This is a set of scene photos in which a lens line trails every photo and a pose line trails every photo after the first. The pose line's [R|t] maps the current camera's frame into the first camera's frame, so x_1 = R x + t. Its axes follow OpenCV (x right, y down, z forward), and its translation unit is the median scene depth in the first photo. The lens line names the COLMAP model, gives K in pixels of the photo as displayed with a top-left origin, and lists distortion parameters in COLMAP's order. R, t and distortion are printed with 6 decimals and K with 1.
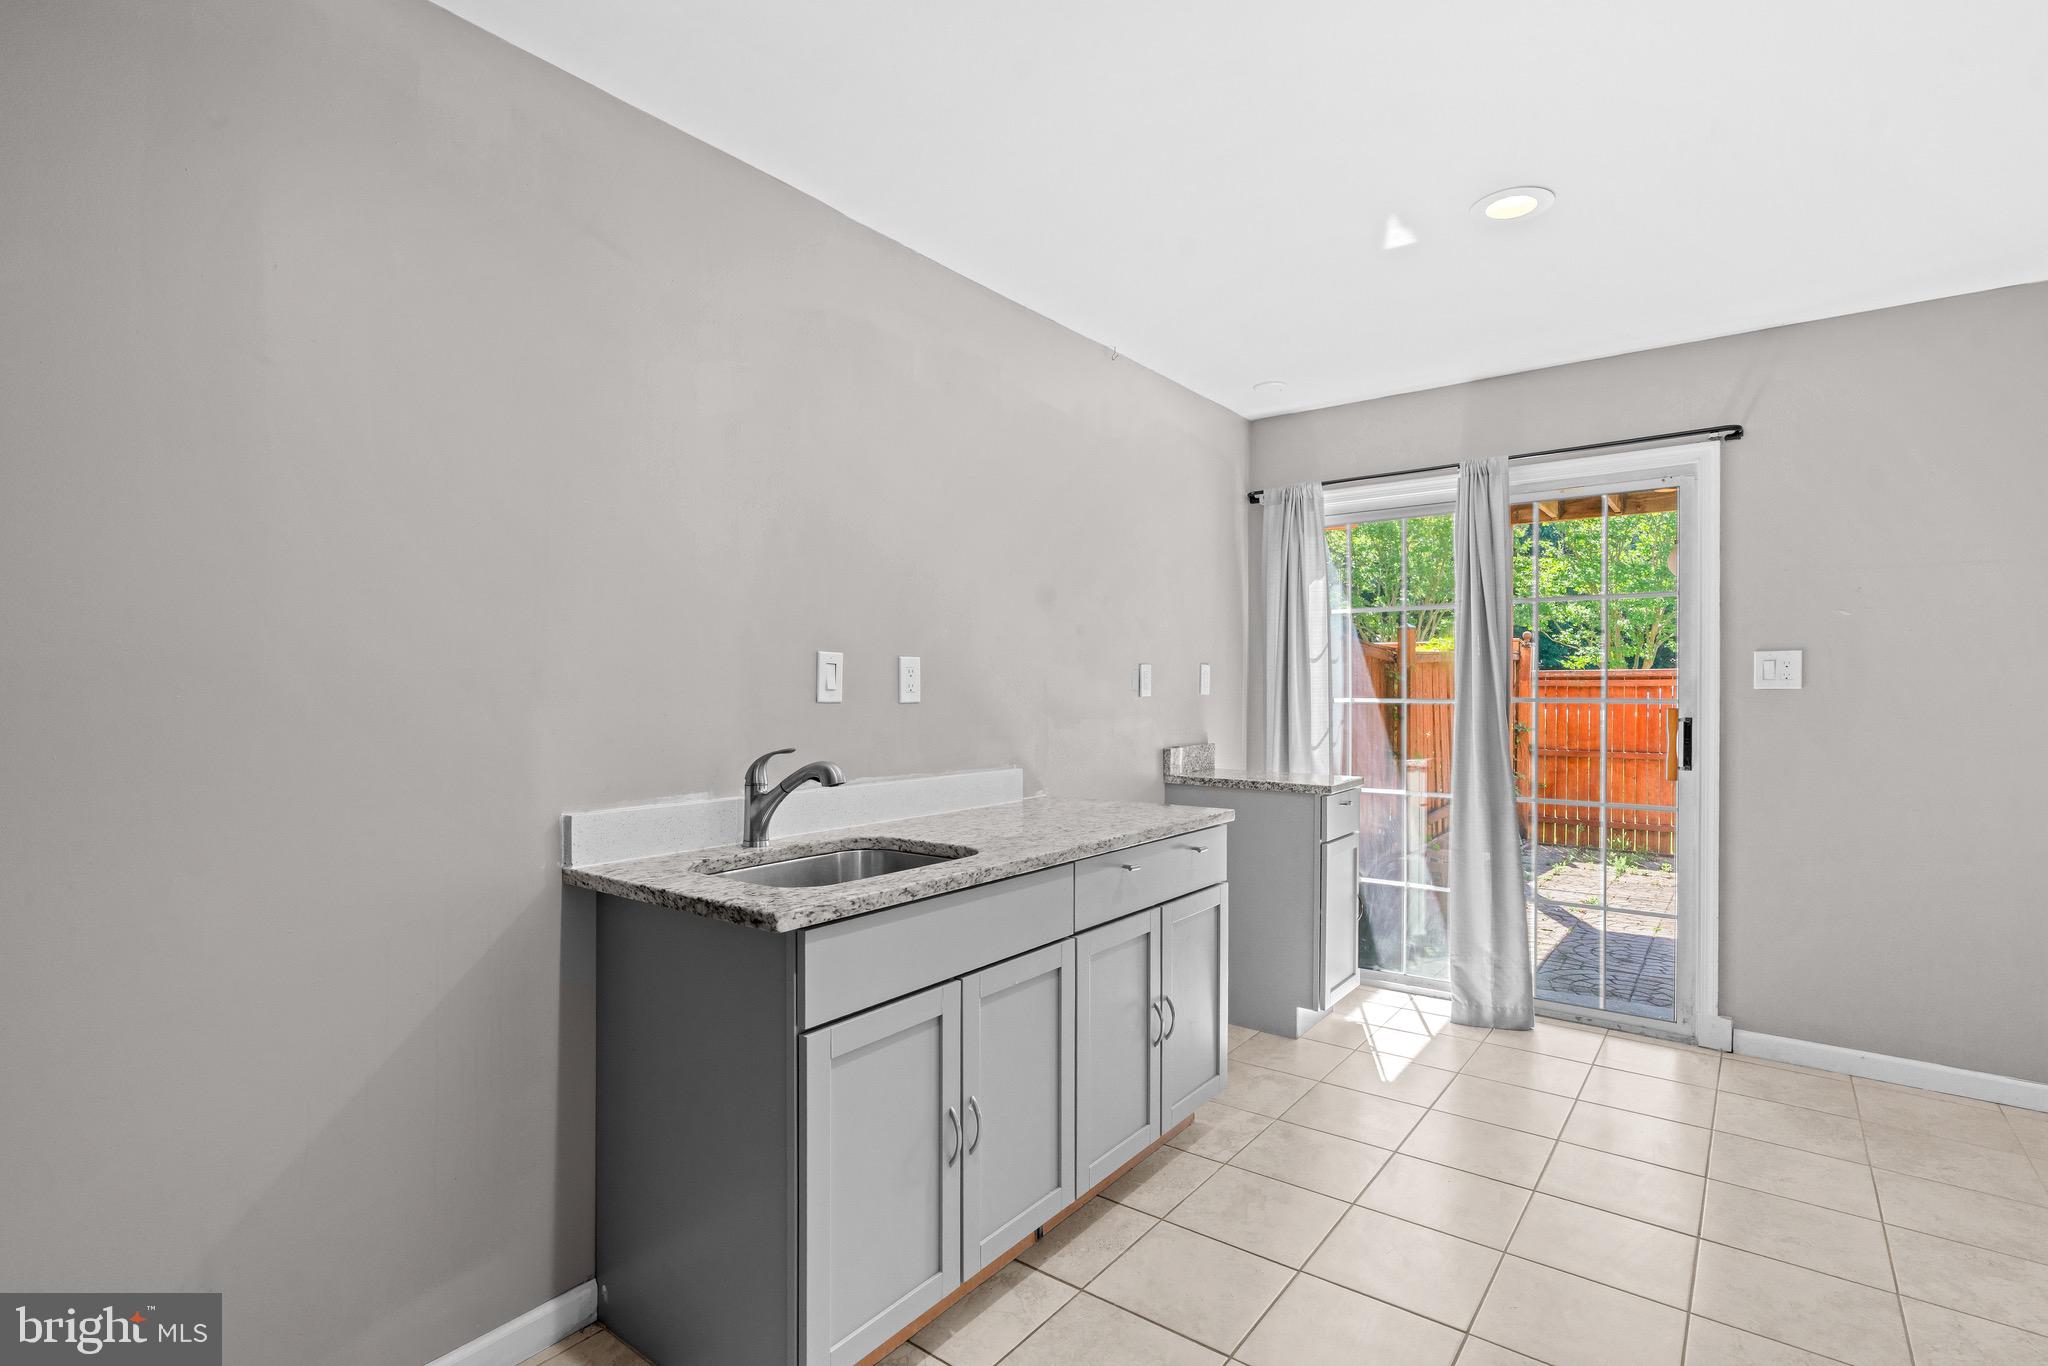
lens RADIAL K [[929.6, 0, 1034.6], [0, 929.6, 684.8], [0, 0, 1]] dist [-0.013075, 0.003758]
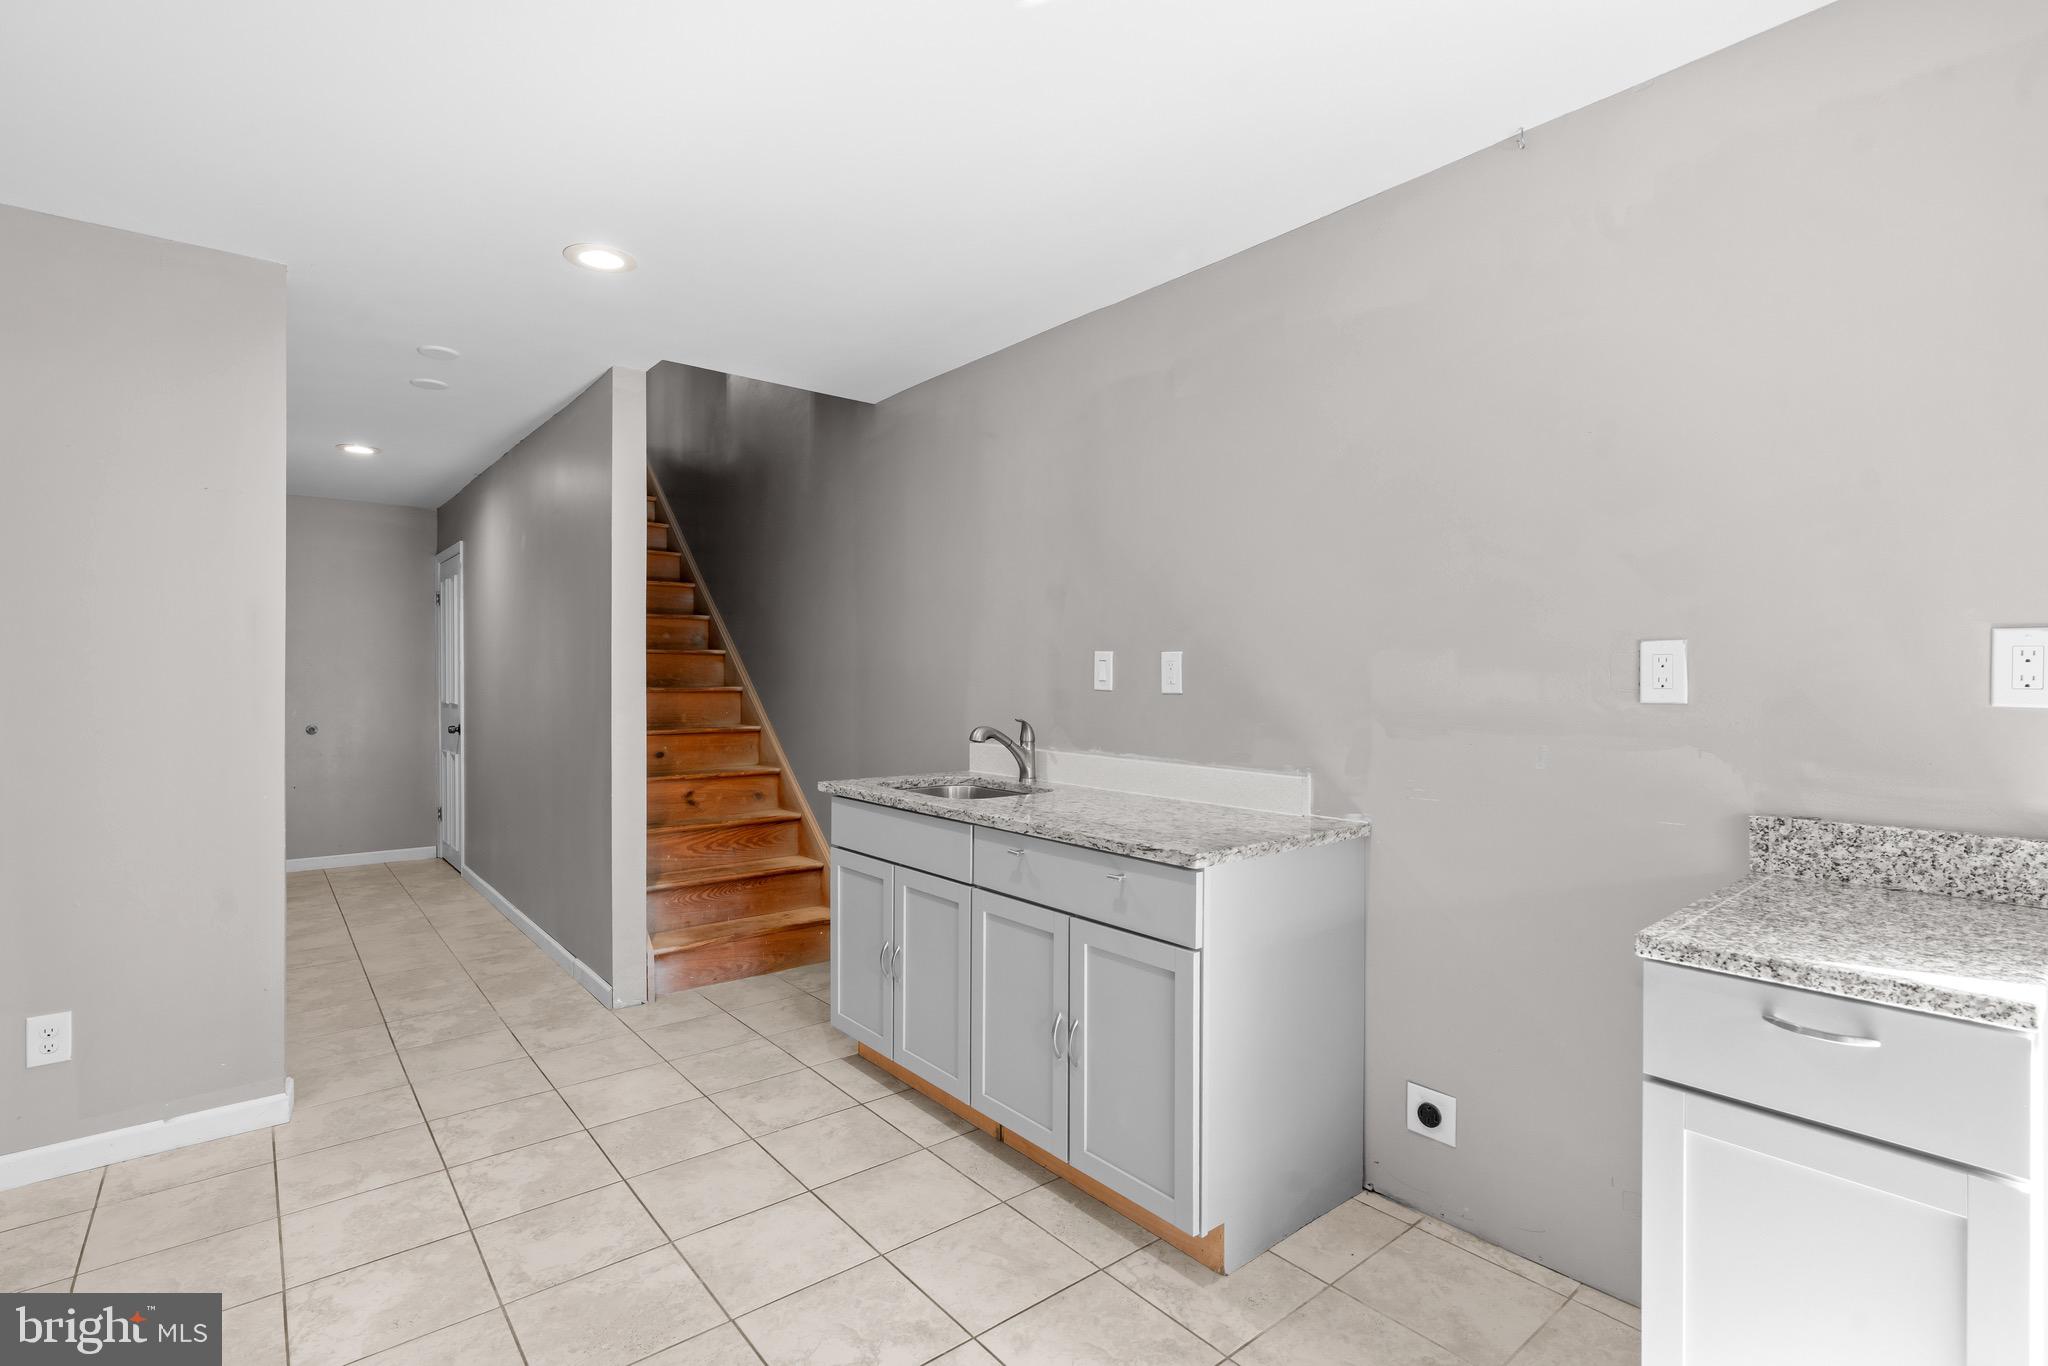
lens RADIAL K [[929.6, 0, 1031.4], [0, 929.6, 678.6], [0, 0, 1]] dist [-0.013075, 0.003758]
pose [[-0.191419, 0.001788, -0.981507, 1.005998], [-0.002780, 0.999993, 0.002363, -0.000530], [0.981505, 0.003181, -0.191413, 1.089037]]
